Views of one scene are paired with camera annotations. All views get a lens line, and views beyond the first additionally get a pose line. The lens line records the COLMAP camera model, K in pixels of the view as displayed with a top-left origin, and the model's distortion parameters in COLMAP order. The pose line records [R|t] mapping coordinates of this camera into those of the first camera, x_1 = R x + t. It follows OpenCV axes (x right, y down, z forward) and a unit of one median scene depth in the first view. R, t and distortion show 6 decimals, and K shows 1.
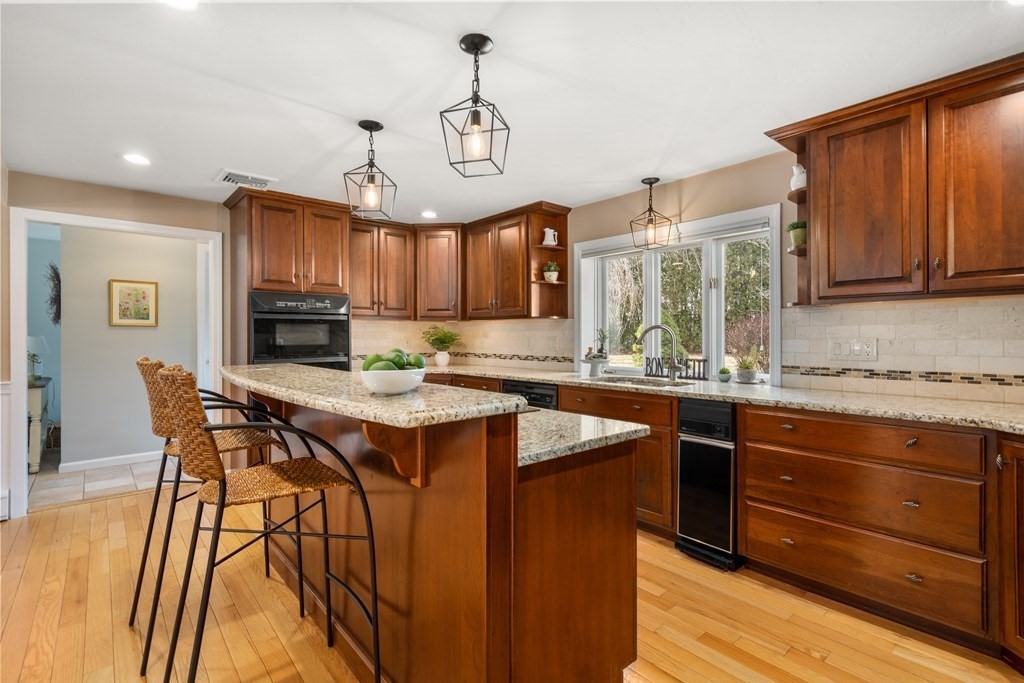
lens RADIAL K [[473.1, 0, 514.2], [0, 473.1, 336.7], [0, 0, 1]] dist [-0.002789, 0.002742]
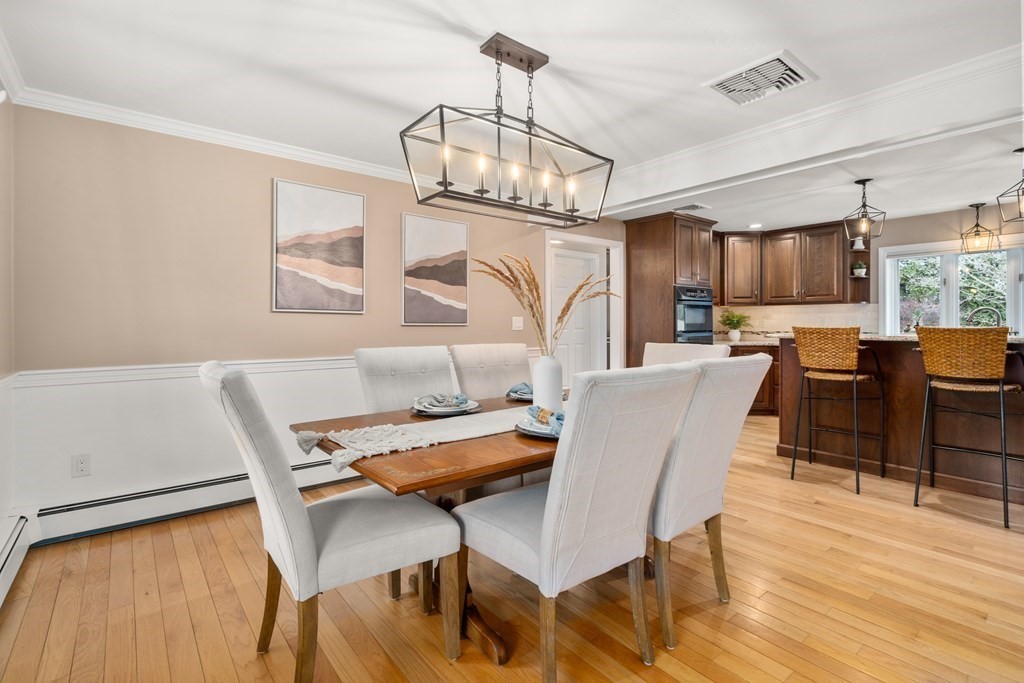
lens RADIAL K [[473.1, 0, 516.5], [0, 473.1, 324.8], [0, 0, 1]] dist [-0.002789, 0.002742]
pose [[0.999314, -0.003233, -0.036899, -0.925622], [0.003339, 0.999990, 0.002828, 0.015616], [0.036890, -0.002949, 0.999315, -0.409598]]
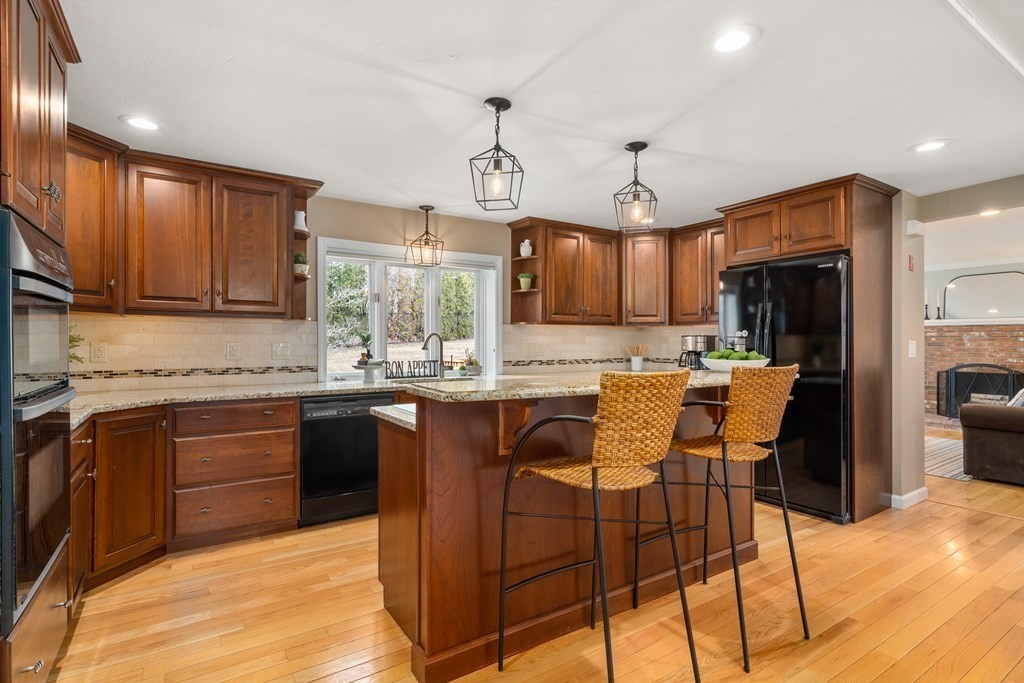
lens RADIAL K [[505.6, 0, 513.1], [0, 505.6, 346.5], [0, 0, 1]] dist [-0.002893, 0.000869]
pose [[0.148931, -0.007217, 0.988821, -0.816373], [-0.002189, 0.999969, 0.007628, 0.000186], [-0.988845, -0.003301, 0.148911, 0.545566]]
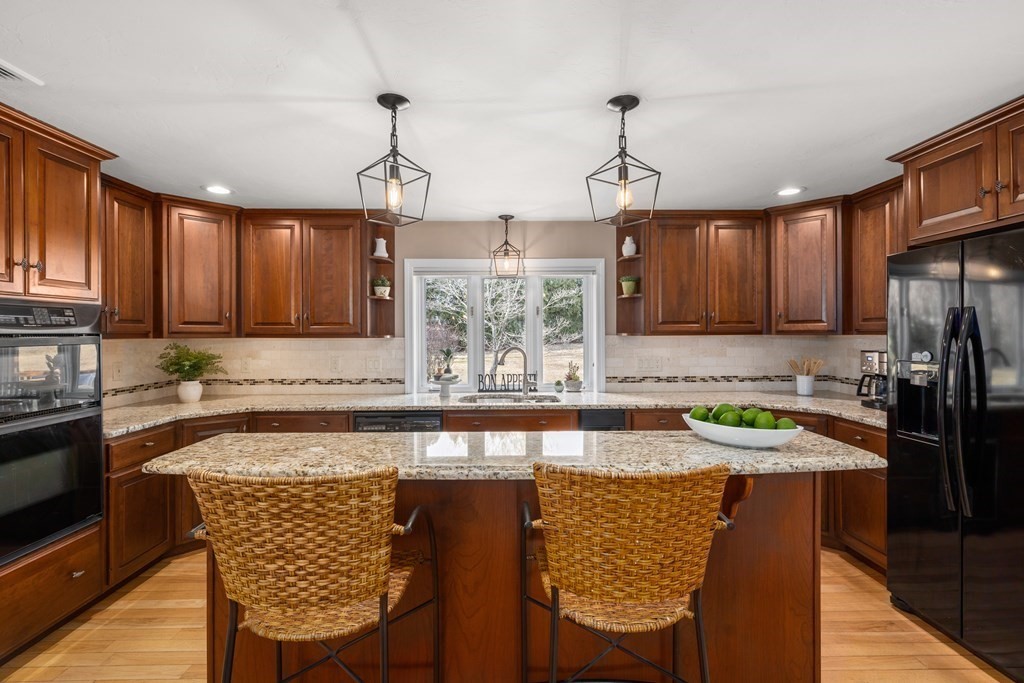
lens RADIAL K [[473.1, 0, 510.5], [0, 473.1, 337.8], [0, 0, 1]] dist [-0.002789, 0.002742]
pose [[0.649244, -0.008890, 0.760528, -0.500086], [0.003037, 0.999954, 0.009096, -0.050034], [-0.760574, -0.003596, 0.649241, 0.241053]]
